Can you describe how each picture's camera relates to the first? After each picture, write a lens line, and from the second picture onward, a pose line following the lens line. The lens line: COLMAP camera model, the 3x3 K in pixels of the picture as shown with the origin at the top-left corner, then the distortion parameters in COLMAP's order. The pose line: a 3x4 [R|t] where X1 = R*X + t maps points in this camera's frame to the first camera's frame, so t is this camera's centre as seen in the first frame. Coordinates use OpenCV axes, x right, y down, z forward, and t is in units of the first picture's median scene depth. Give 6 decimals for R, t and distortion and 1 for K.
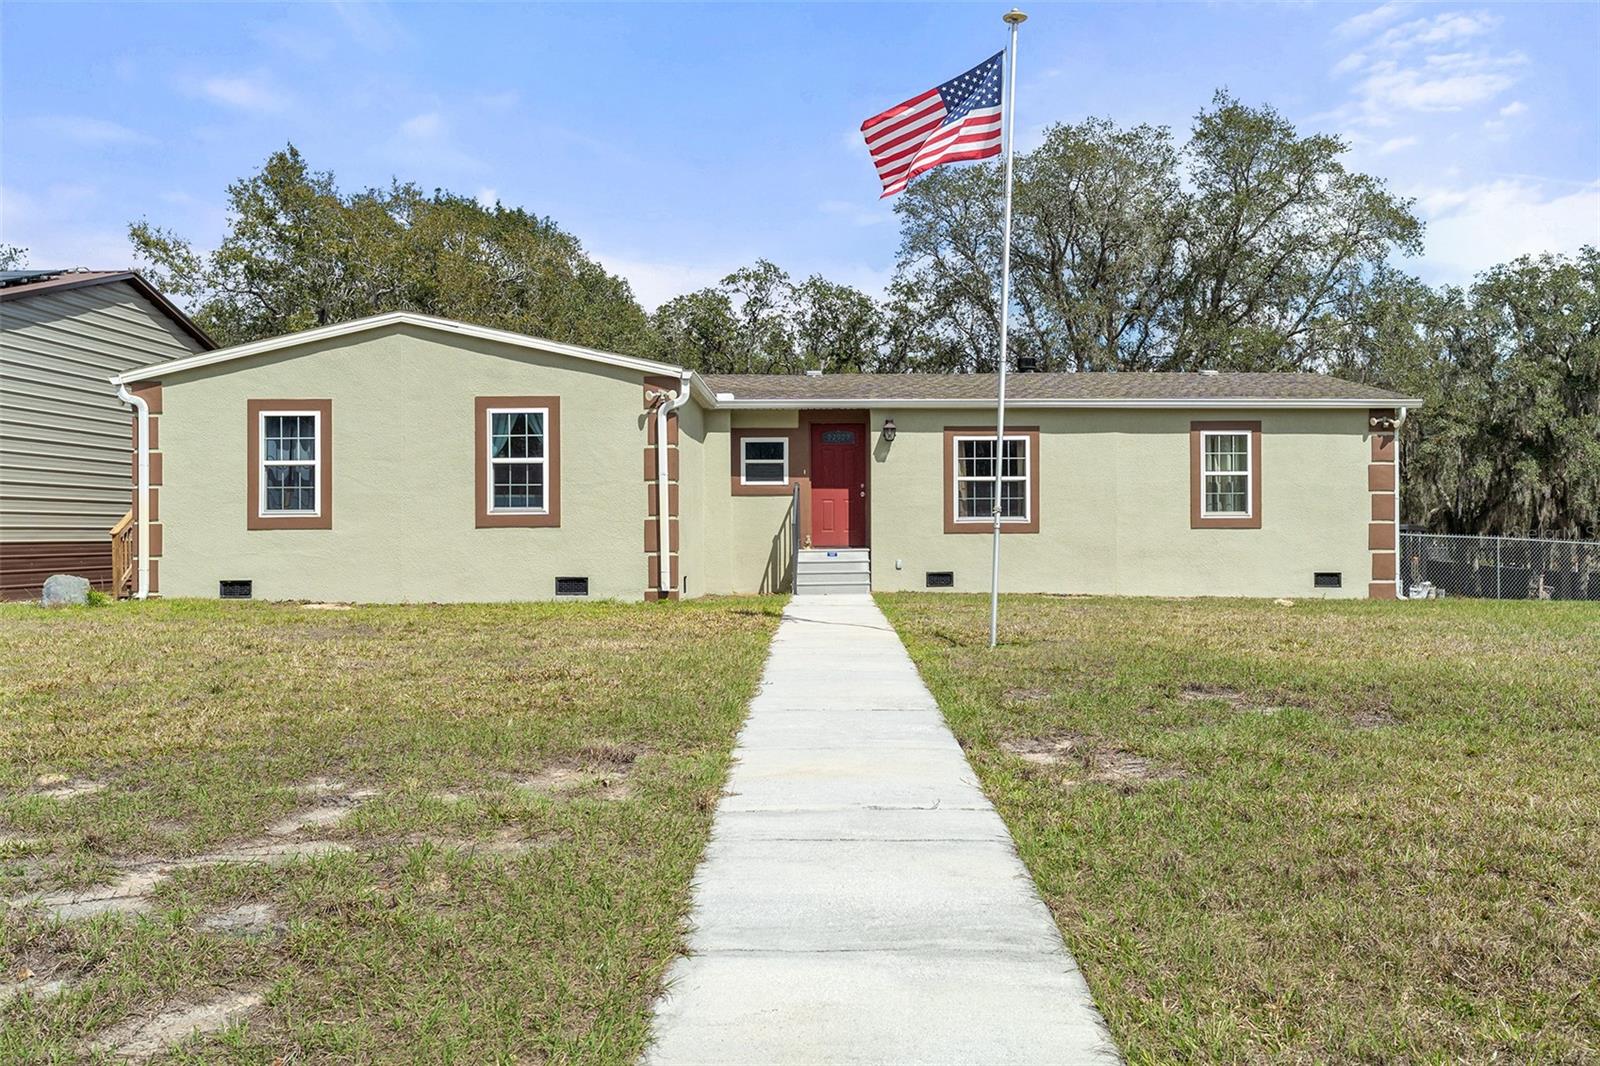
lens RADIAL K [[1389.9, 0, 800.0], [0, 1389.9, 533.0], [0, 0, 1]] dist [0.006420, -0.002371]
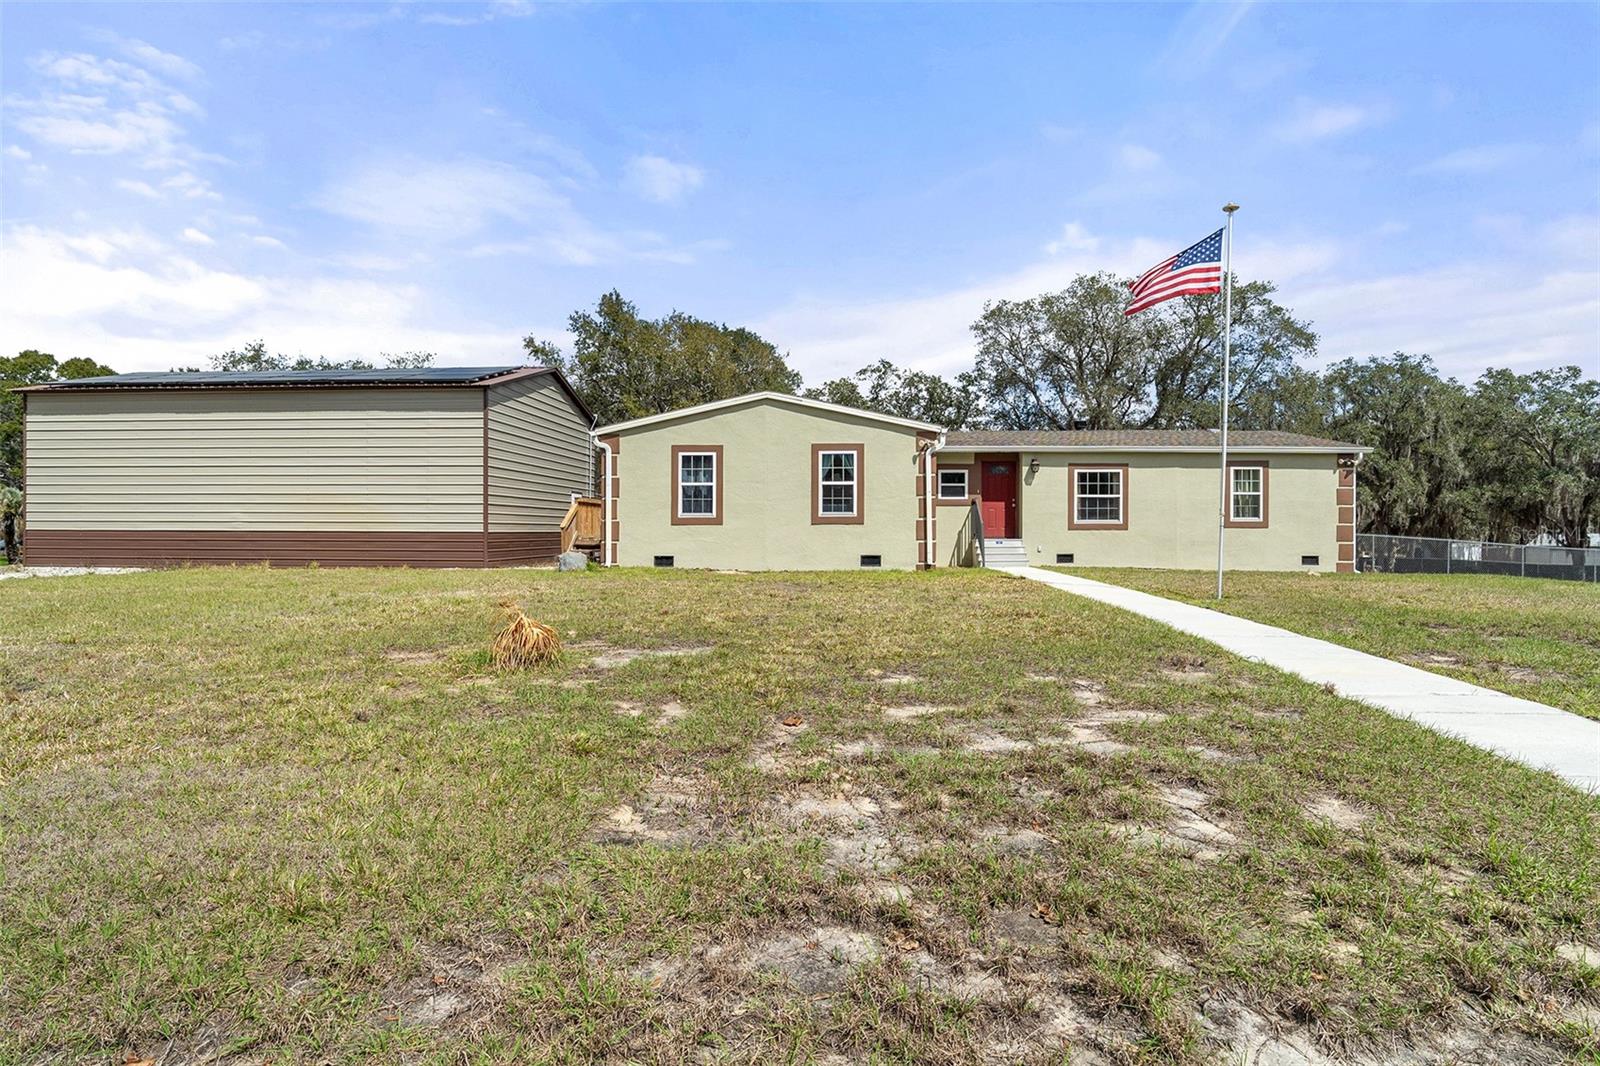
lens RADIAL K [[865.5, 0, 800.0], [0, 865.5, 533.0], [0, 0, 1]] dist [-0.004502, -0.000378]
pose [[0.999427, 0.005814, -0.033338, -0.172728], [-0.005718, 0.999979, 0.002971, 0.002626], [0.033354, -0.002779, 0.999440, -0.008762]]
